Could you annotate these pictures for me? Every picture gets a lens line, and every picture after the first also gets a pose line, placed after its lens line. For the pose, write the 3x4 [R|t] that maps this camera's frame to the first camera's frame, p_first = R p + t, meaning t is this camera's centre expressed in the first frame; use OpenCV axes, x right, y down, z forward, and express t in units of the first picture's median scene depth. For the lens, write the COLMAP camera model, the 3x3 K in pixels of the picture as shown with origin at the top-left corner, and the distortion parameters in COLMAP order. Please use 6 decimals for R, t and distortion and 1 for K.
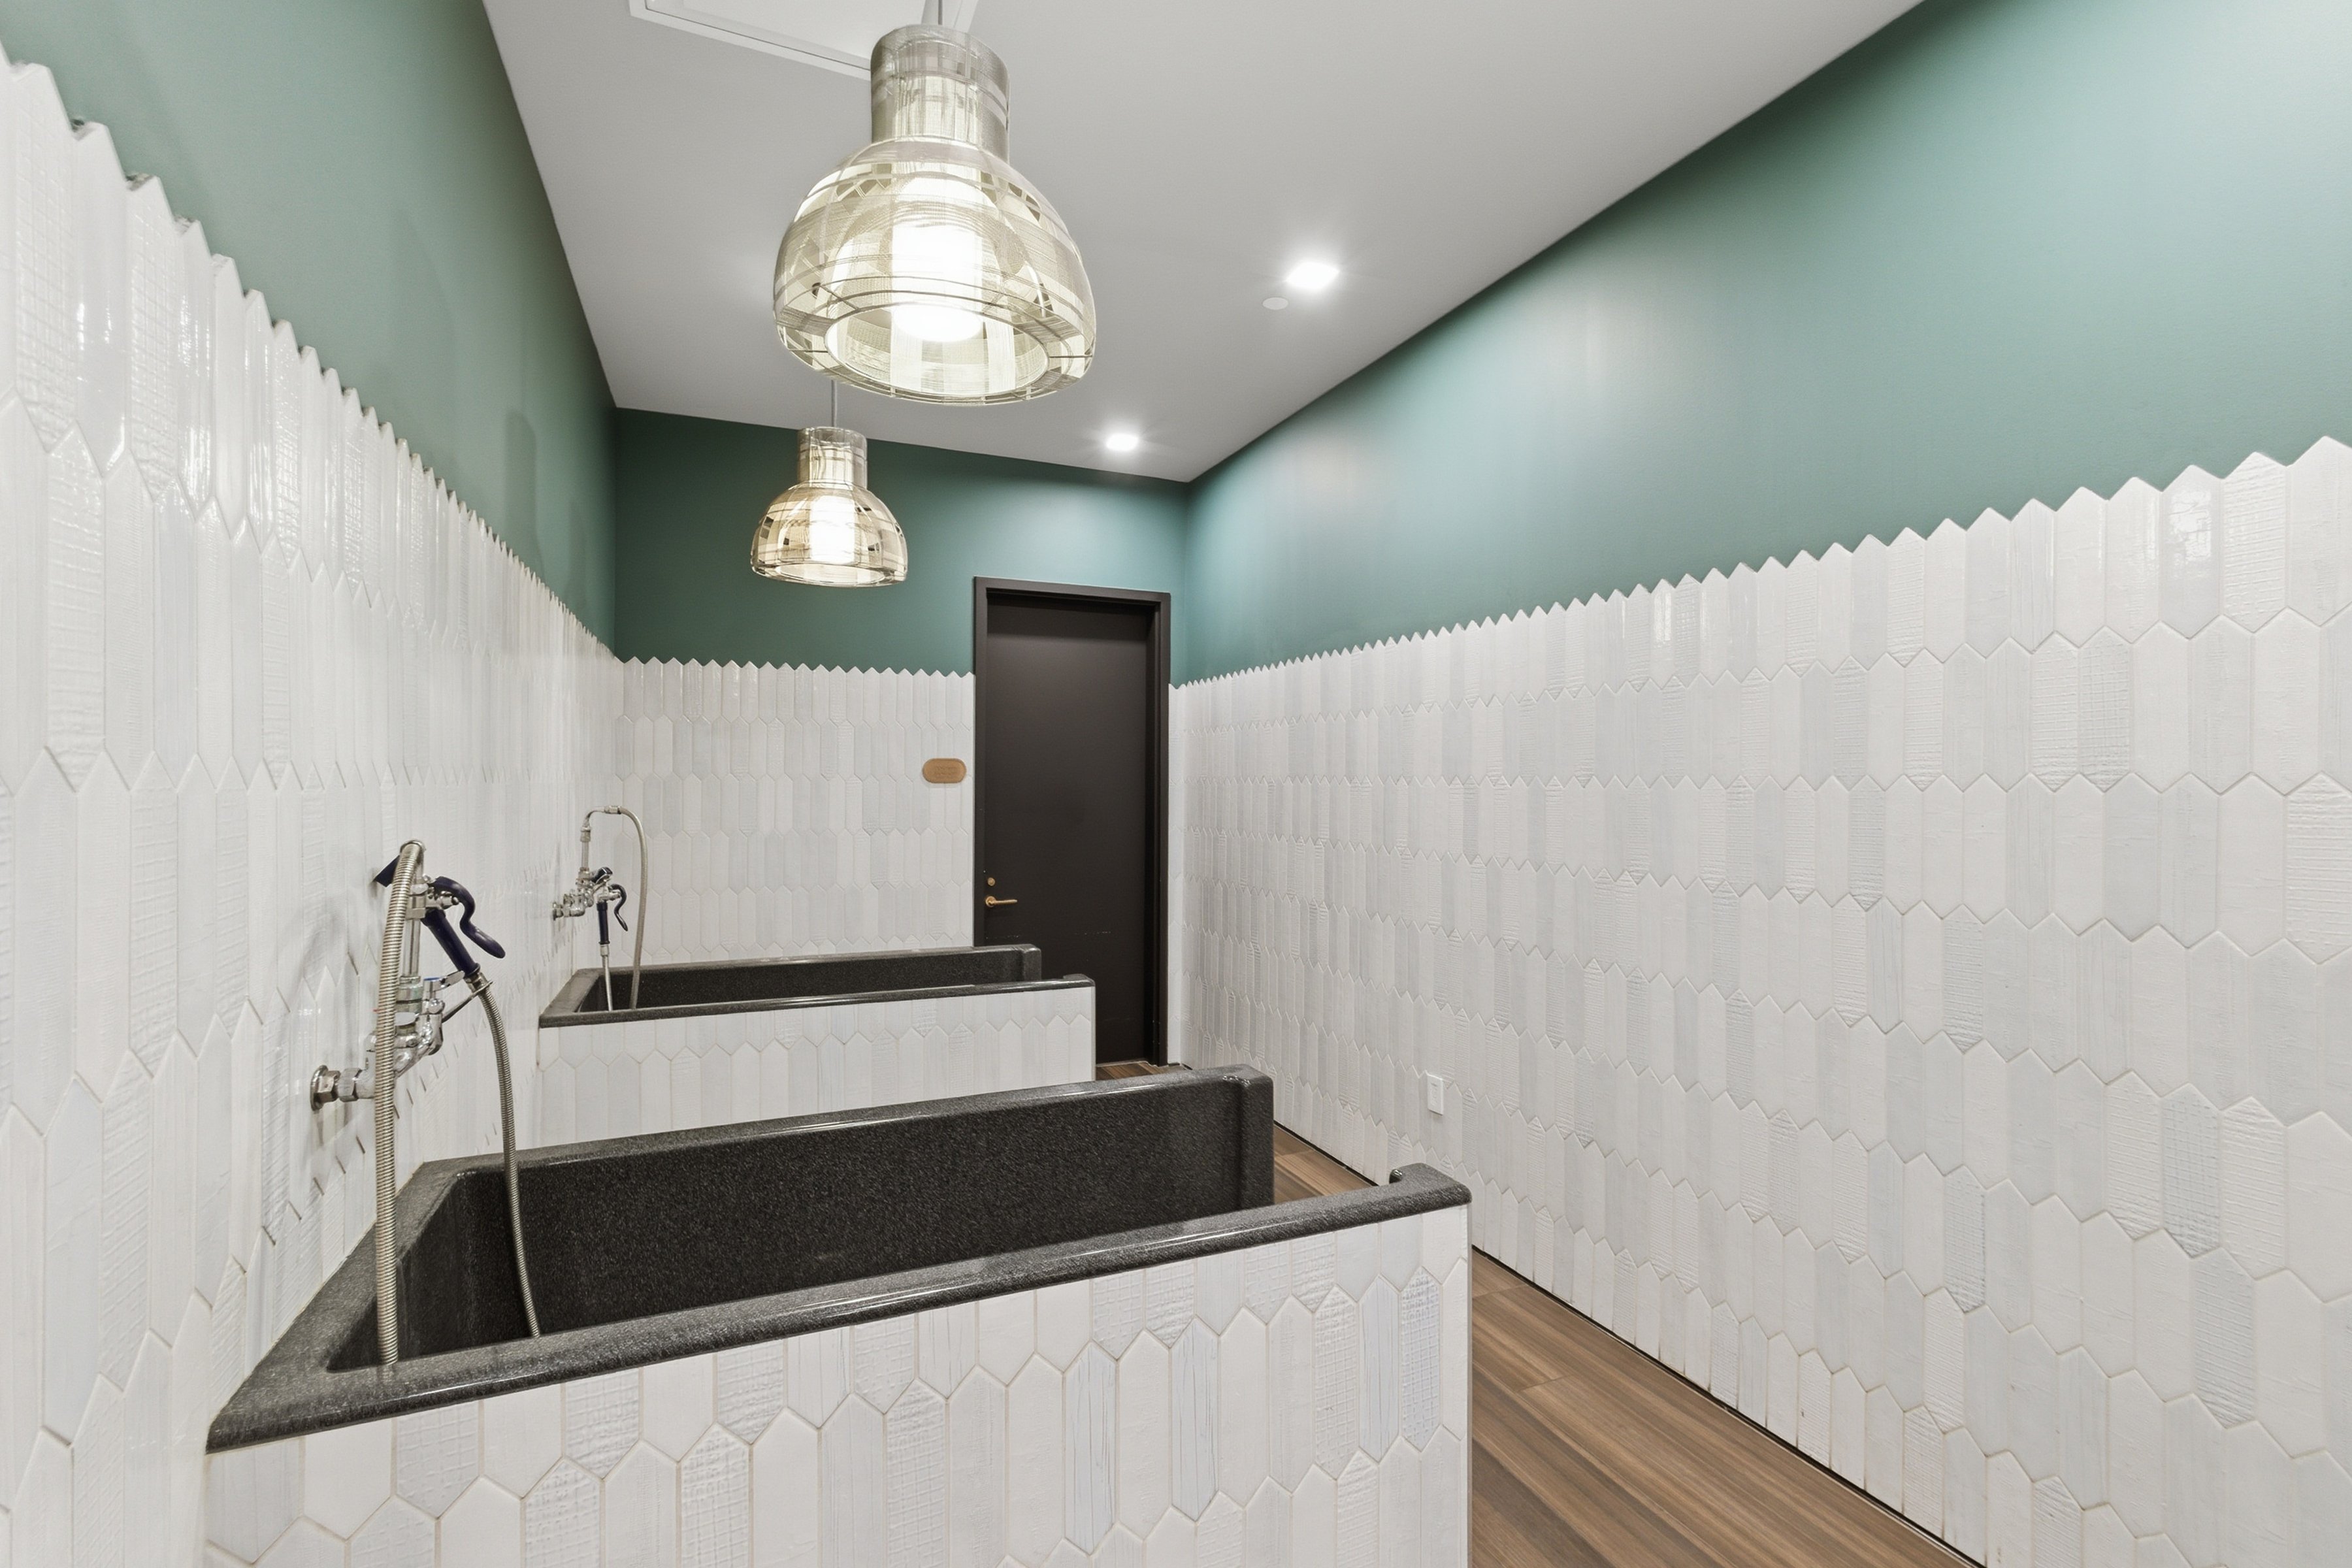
lens RADIAL K [[1016.1, 0, 1174.5], [0, 1016.1, 787.0], [0, 0, 1]] dist [-0.001542, 0.000411]
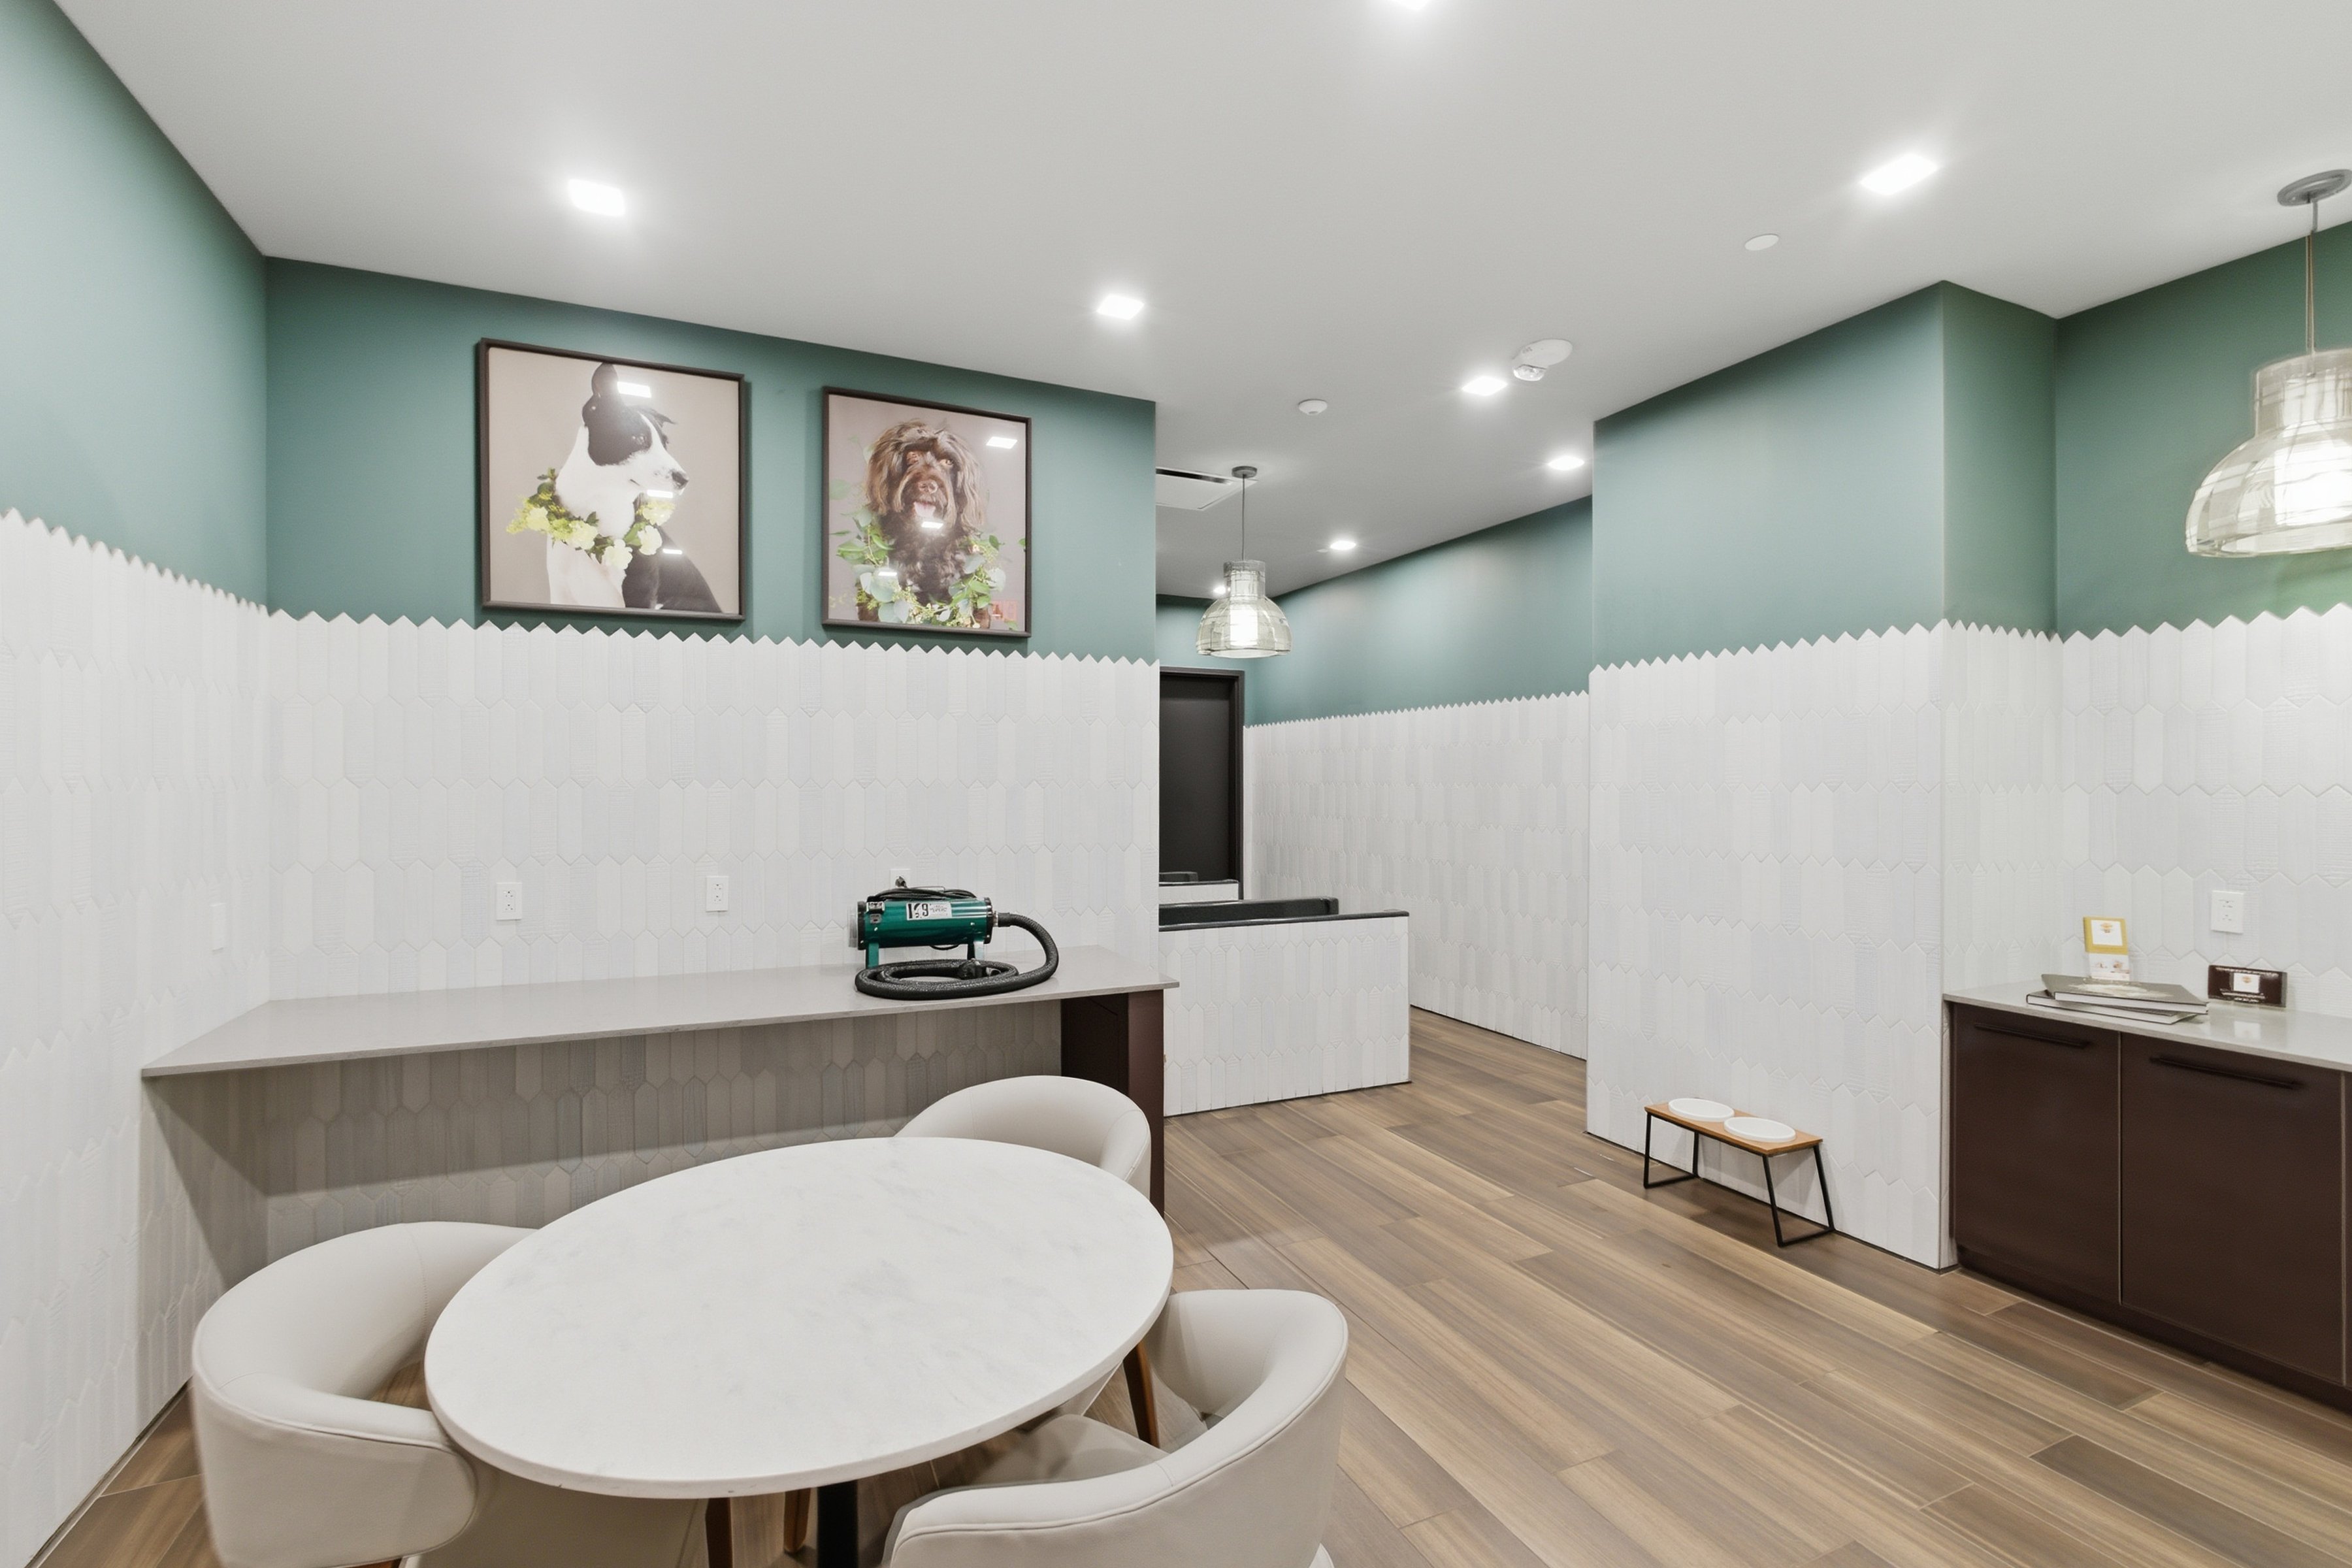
lens RADIAL K [[1016.1, 0, 1174.4], [0, 1016.1, 783.8], [0, 0, 1]] dist [-0.001542, 0.000411]
pose [[0.999734, -0.003158, 0.022828, -0.203039], [0.003249, 0.999987, -0.003933, -0.000727], [-0.022816, 0.004006, 0.999732, -0.849351]]
